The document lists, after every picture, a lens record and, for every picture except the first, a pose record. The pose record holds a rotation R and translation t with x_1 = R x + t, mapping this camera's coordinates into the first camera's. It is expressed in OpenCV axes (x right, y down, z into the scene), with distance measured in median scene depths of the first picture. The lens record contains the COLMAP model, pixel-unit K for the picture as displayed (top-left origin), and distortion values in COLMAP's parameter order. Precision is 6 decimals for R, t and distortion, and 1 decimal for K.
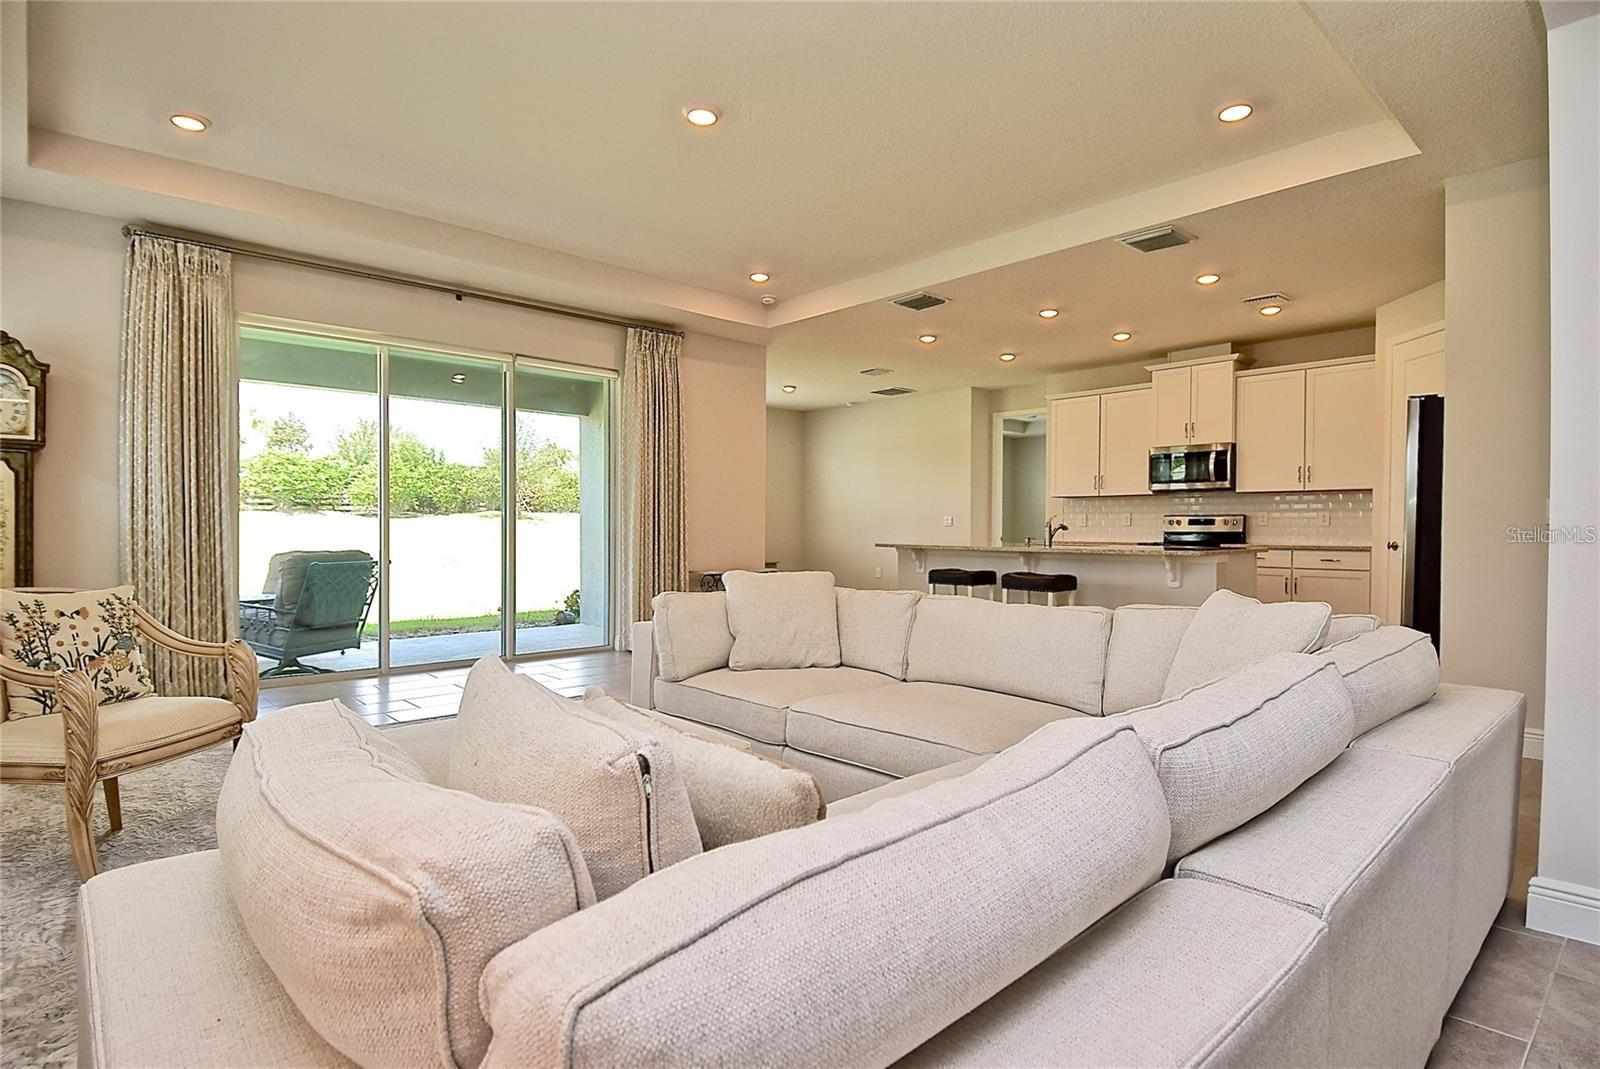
lens RADIAL K [[827.8, 0, 812.6], [0, 827.8, 541.7], [0, 0, 1]] dist [0.042650, -0.044415]
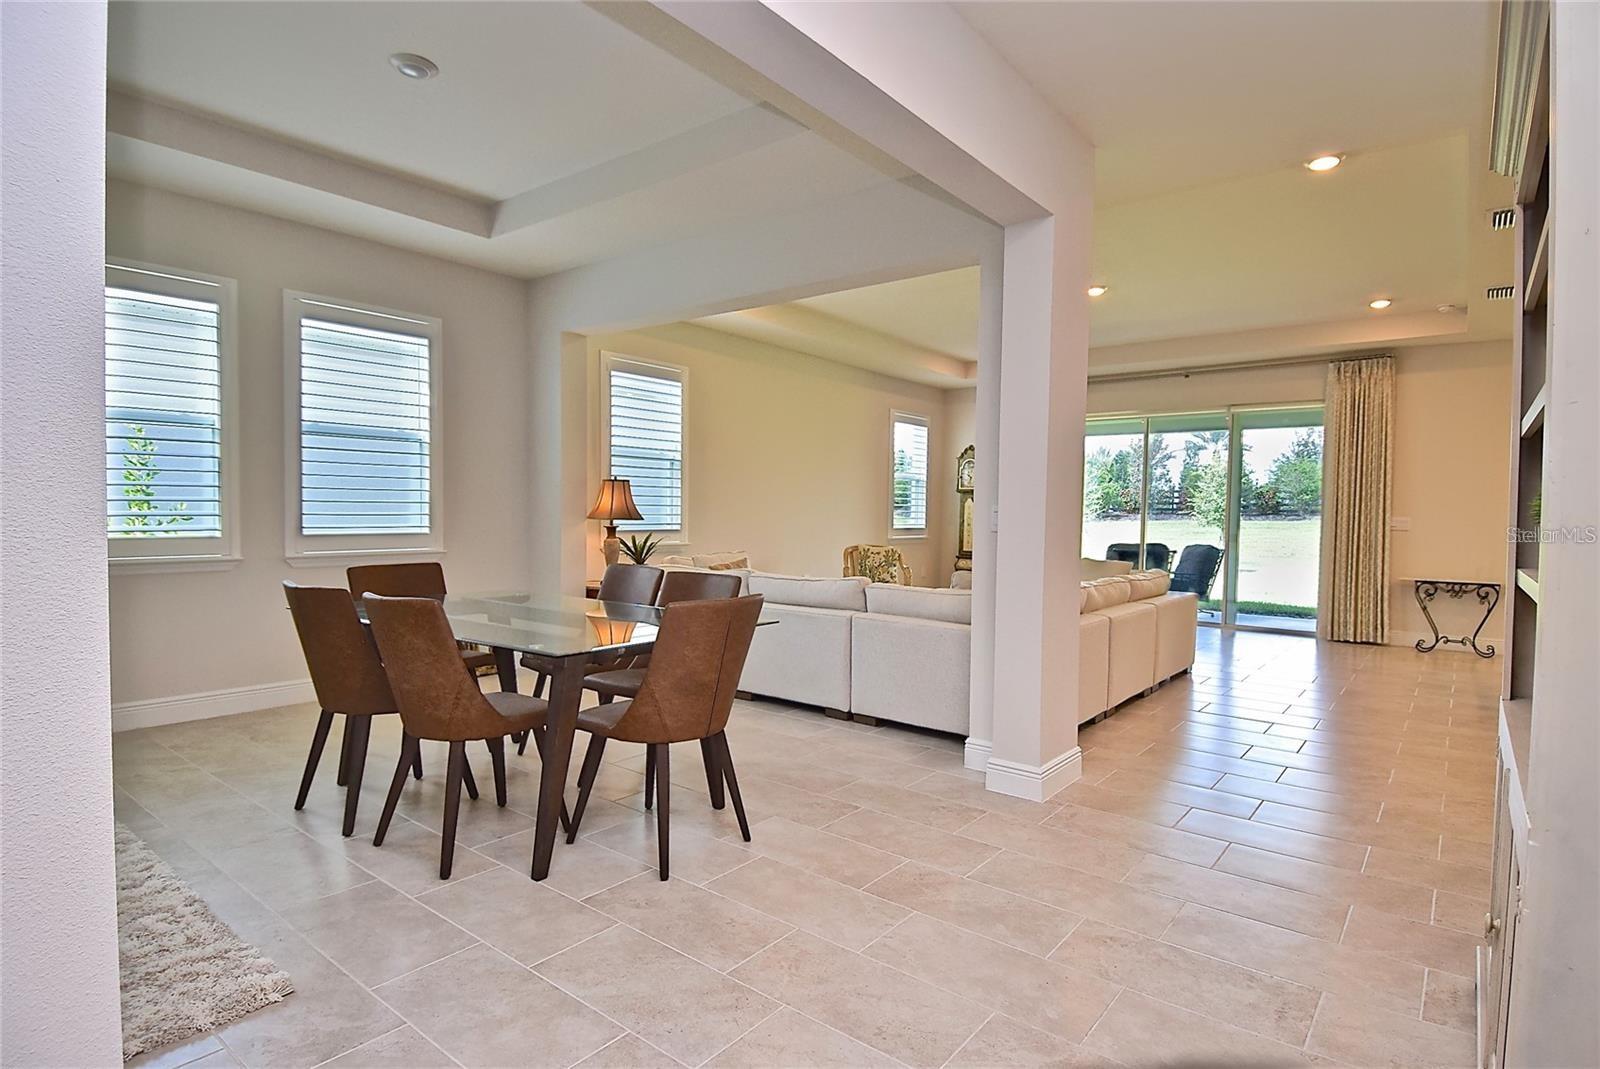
lens RADIAL K [[827.8, 0, 812.6], [0, 827.8, 541.7], [0, 0, 1]] dist [0.042650, -0.044415]
pose [[0.155366, 0.032518, -0.987322, 1.178760], [-0.032470, 0.999086, 0.027796, -0.020374], [0.987323, 0.027740, 0.156280, 0.142249]]
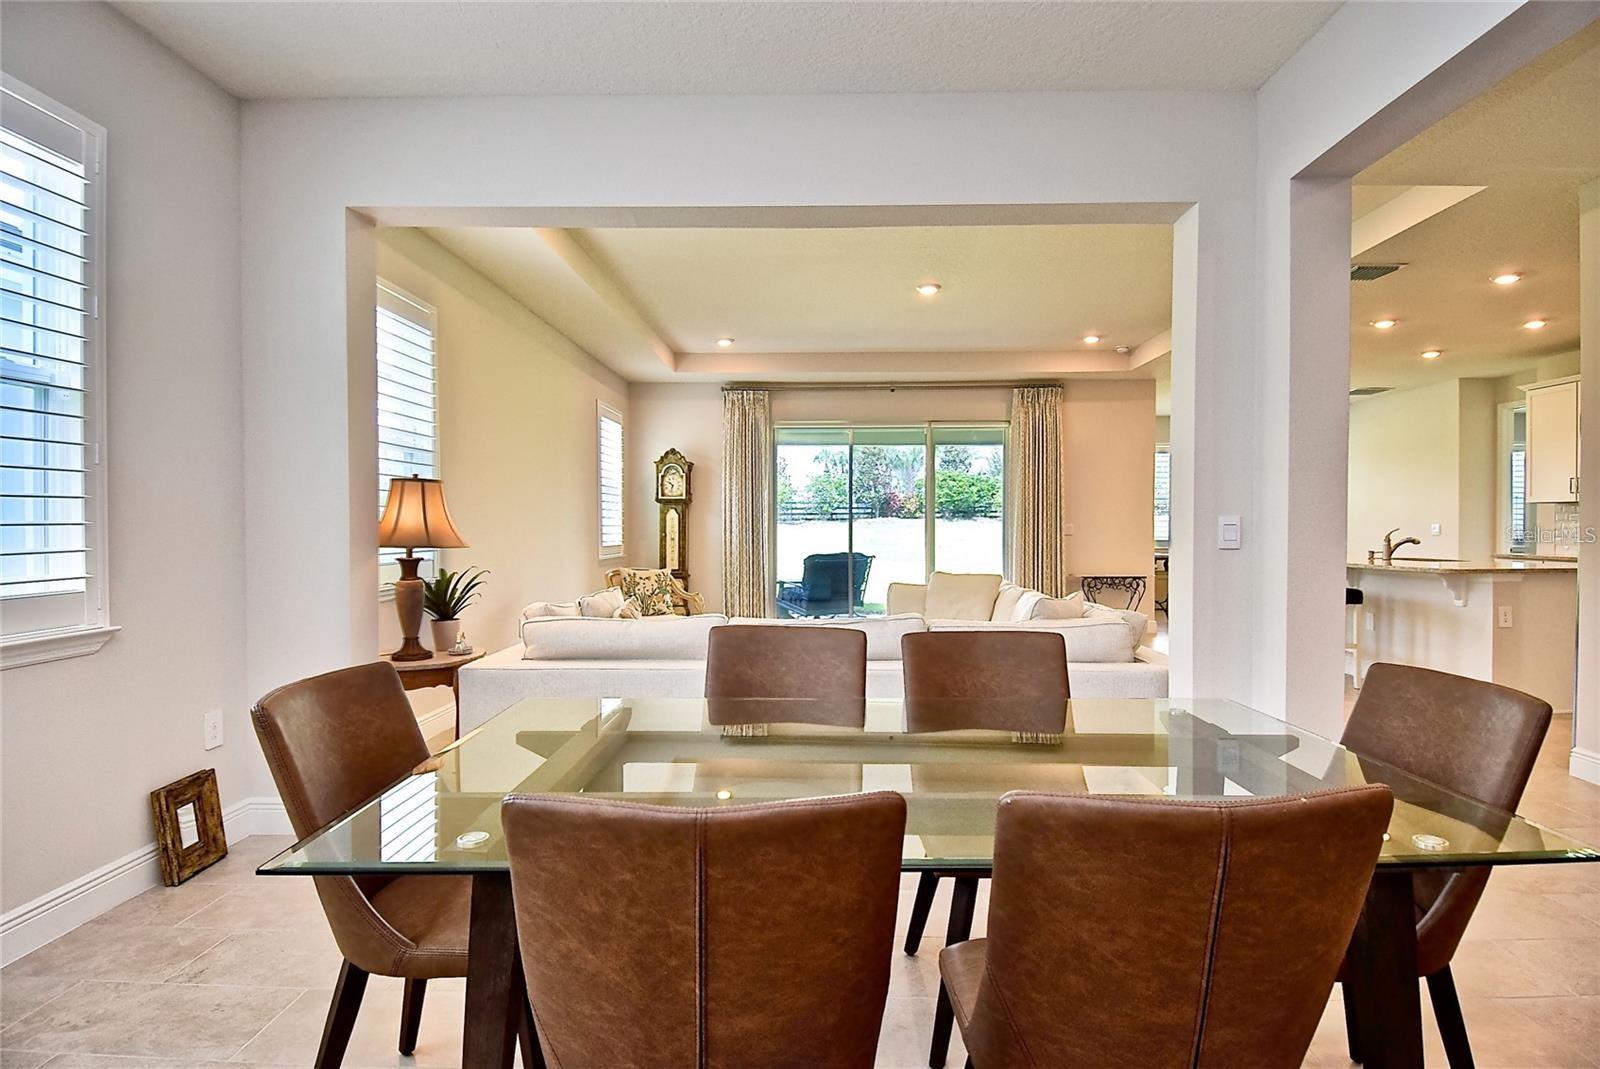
lens RADIAL K [[827.8, 0, 812.6], [0, 827.8, 541.7], [0, 0, 1]] dist [0.042650, -0.044415]
pose [[0.718996, 0.006962, -0.694979, 0.660859], [-0.007643, 0.999969, 0.002111, -0.018576], [0.694972, 0.003794, 0.719027, -0.247933]]
